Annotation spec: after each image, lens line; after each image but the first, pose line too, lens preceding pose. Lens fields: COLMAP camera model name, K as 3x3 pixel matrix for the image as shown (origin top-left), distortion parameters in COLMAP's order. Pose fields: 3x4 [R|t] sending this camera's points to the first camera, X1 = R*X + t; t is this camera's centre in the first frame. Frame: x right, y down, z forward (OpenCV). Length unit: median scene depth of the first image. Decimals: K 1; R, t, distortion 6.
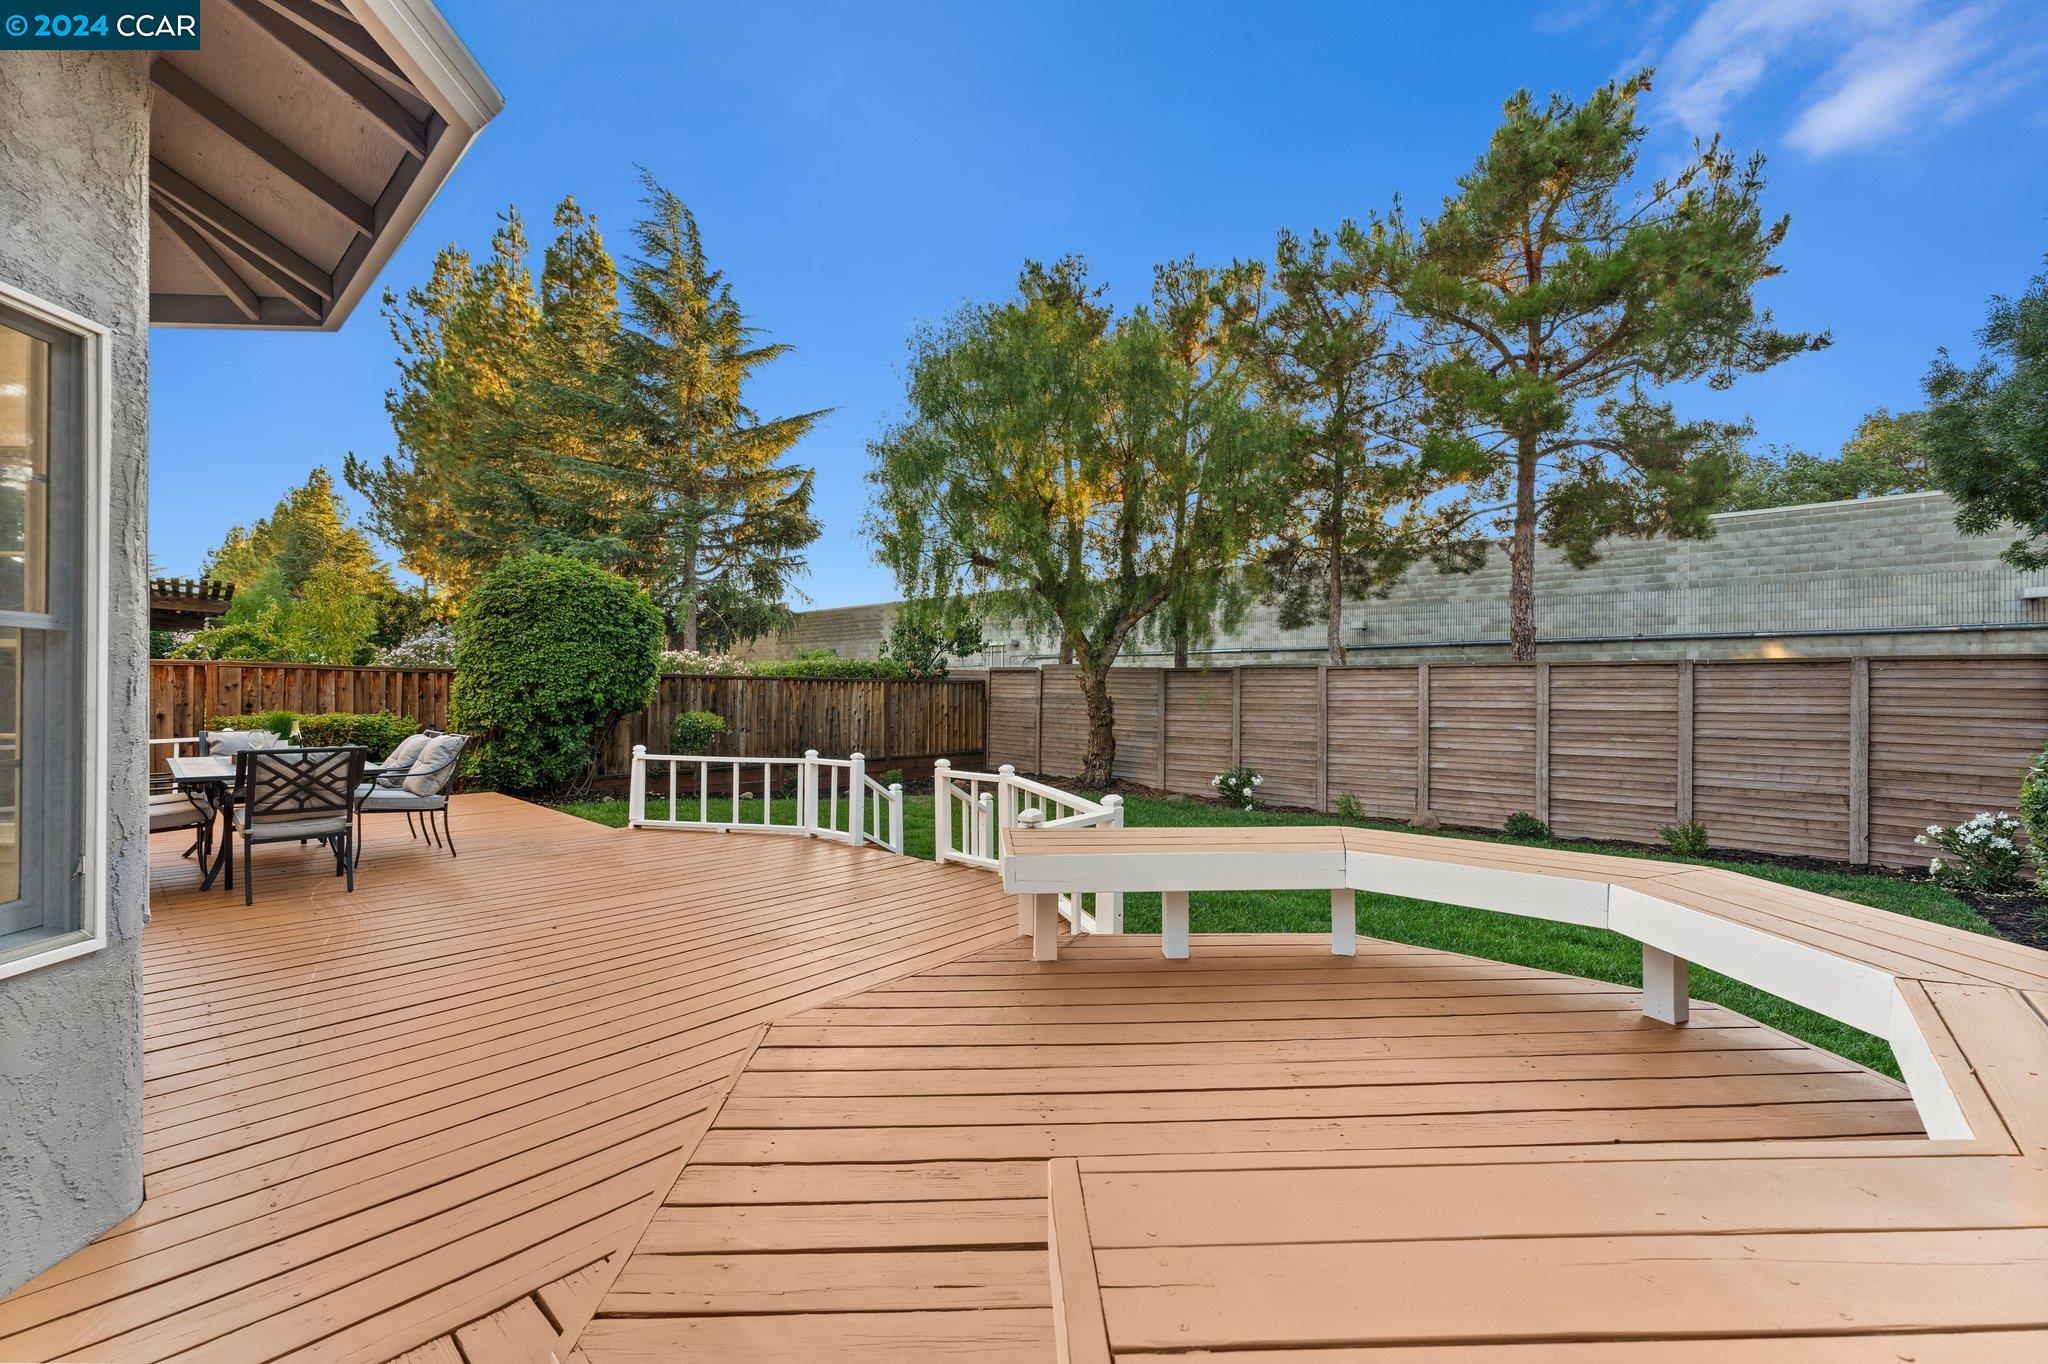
lens RADIAL K [[821.2, 0, 1024.0], [0, 821.2, 682.0], [0, 0, 1]] dist [-0.000488, 0.000682]
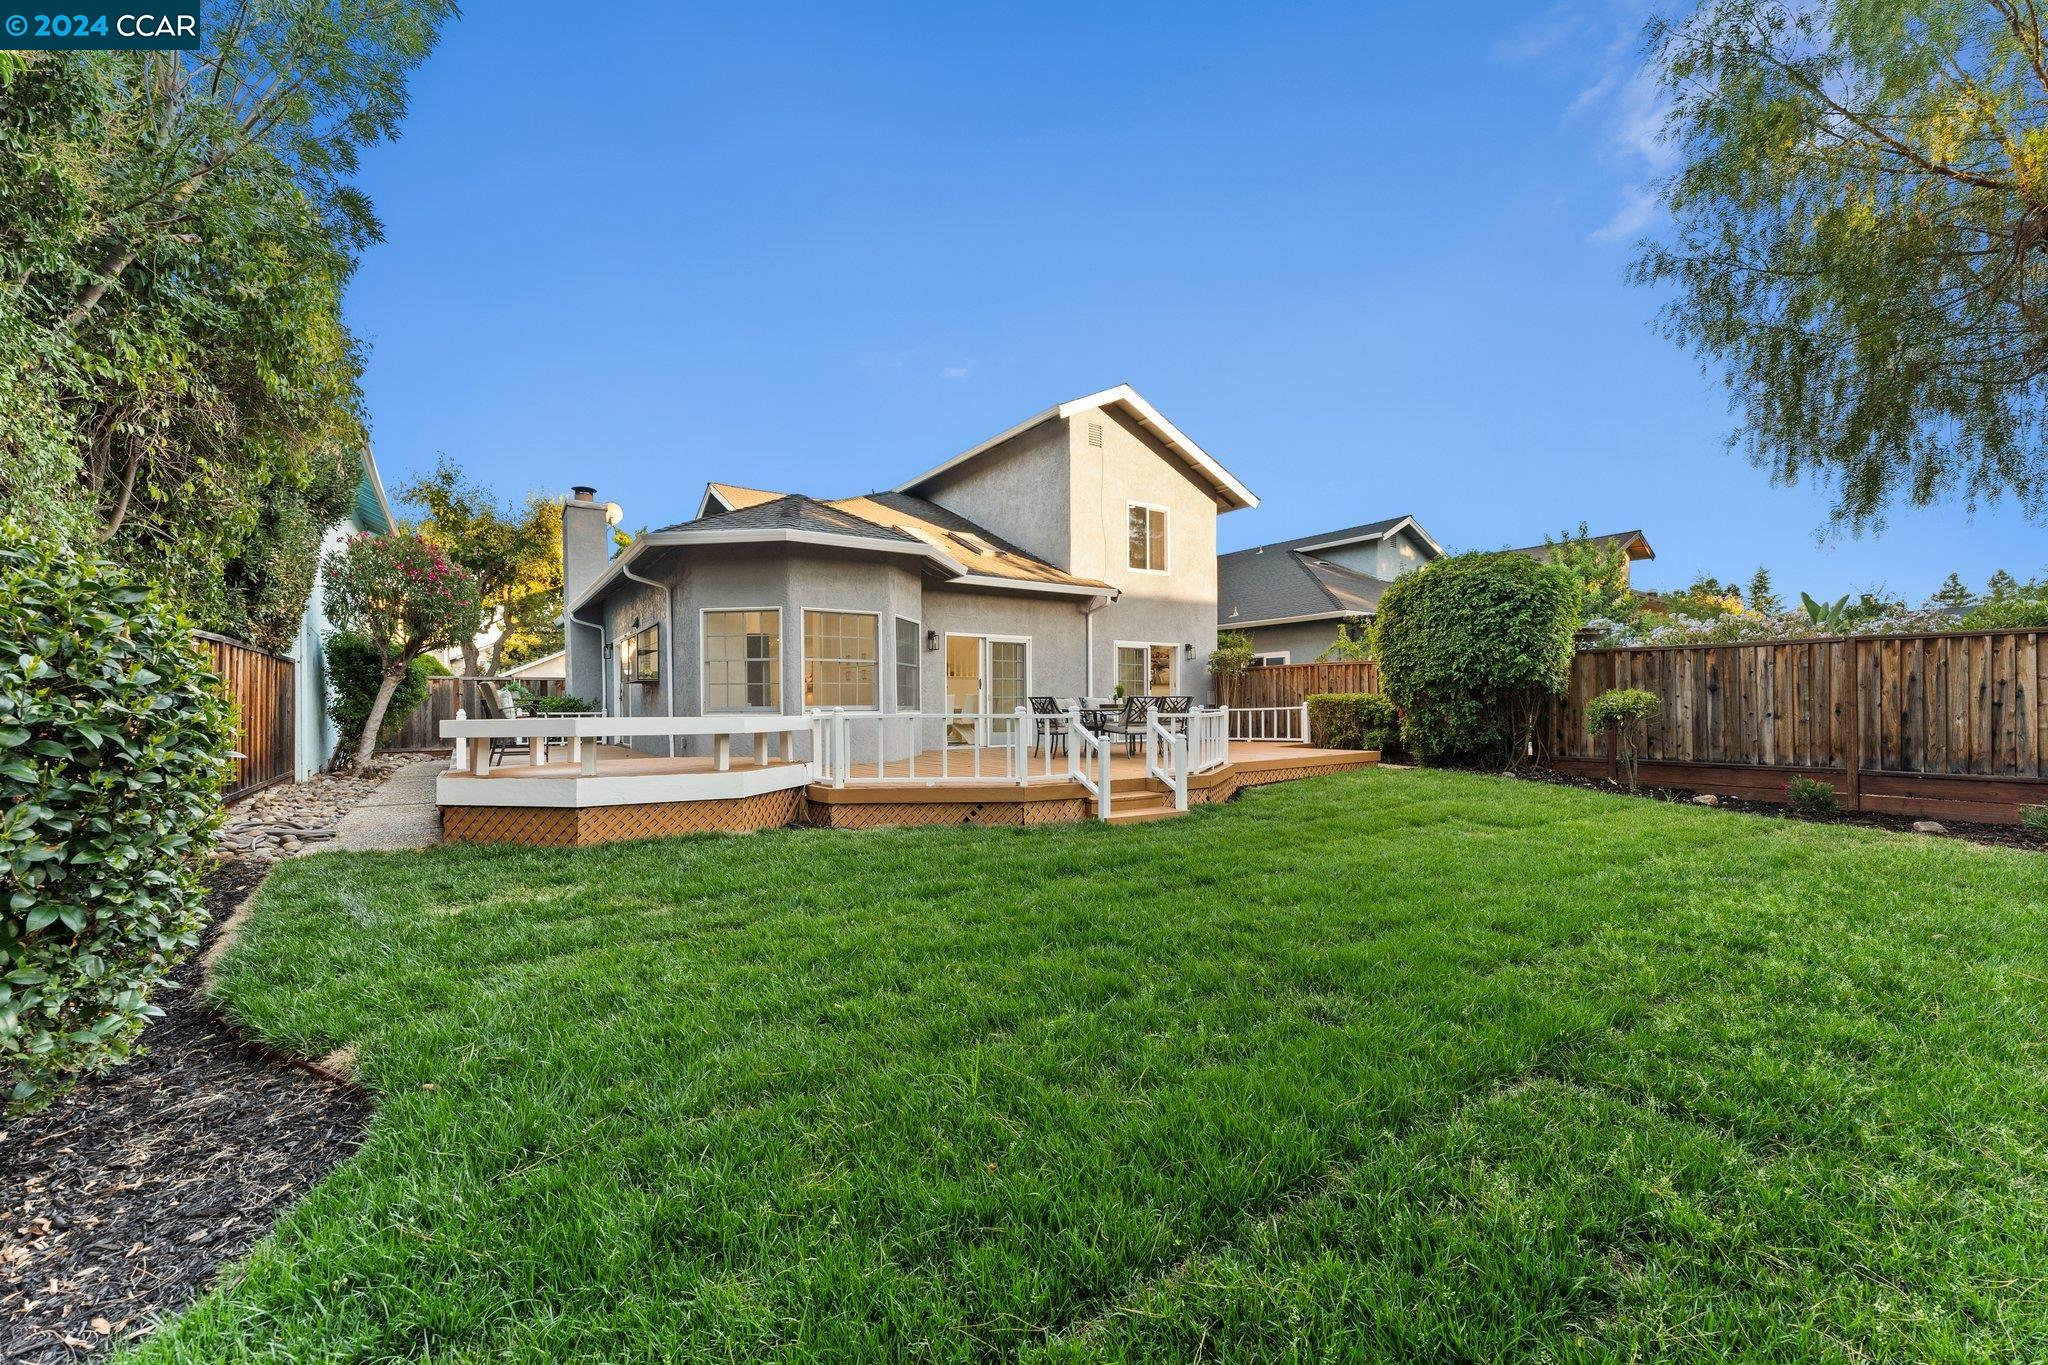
lens RADIAL K [[821.8, 0, 1024.0], [0, 821.8, 682.5], [0, 0, 1]] dist [0.002798, 0.000232]
pose [[-0.234087, -0.031735, -0.971698, 0.536002], [0.019225, 0.999121, -0.037262, 0.044593], [0.972026, -0.027404, -0.233271, 0.543611]]
